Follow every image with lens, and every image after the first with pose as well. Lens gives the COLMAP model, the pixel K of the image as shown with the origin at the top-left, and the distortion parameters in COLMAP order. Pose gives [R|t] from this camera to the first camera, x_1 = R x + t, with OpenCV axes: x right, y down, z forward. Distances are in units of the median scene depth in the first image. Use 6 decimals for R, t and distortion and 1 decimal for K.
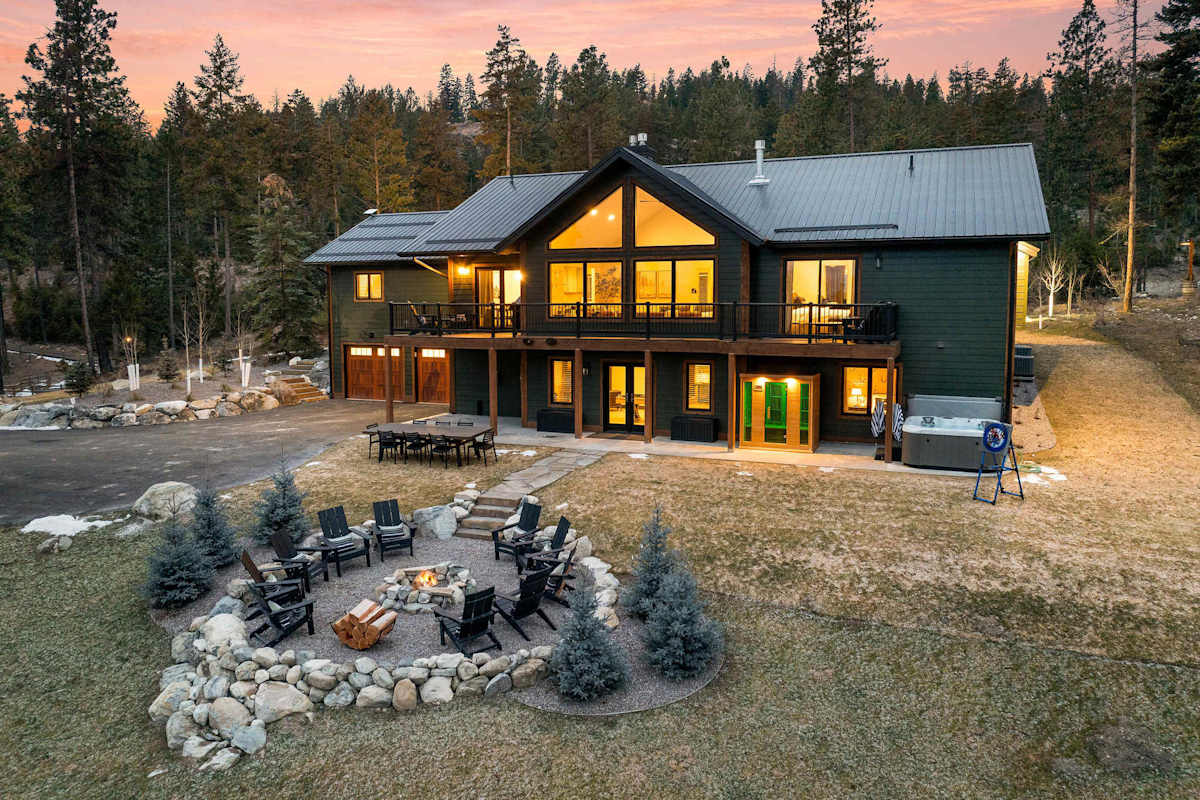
lens RADIAL K [[971.9, 0, 600.0], [0, 971.9, 400.0], [0, 0, 1]] dist [-0.001478, -0.000350]
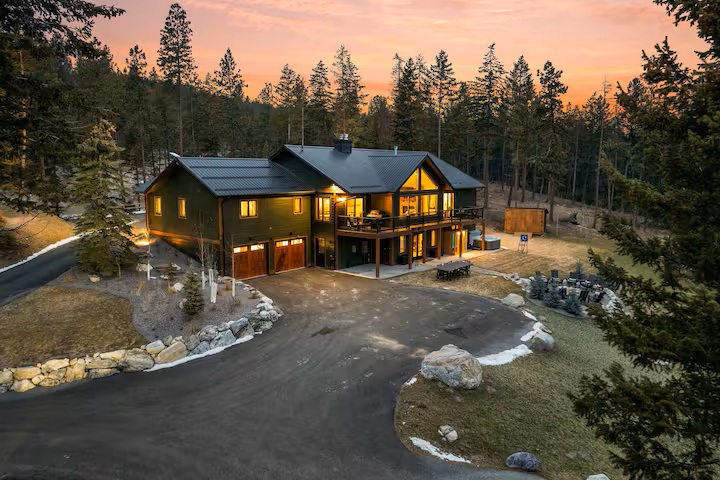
lens RADIAL K [[583.2, 0, 360.0], [0, 583.2, 240.0], [0, 0, 1]] dist [-0.001478, -0.000350]
pose [[0.184047, -0.121916, 0.975327, -1.490528], [0.090358, 0.990175, 0.106721, -0.196040], [-0.978755, 0.068487, 0.193255, 0.818872]]
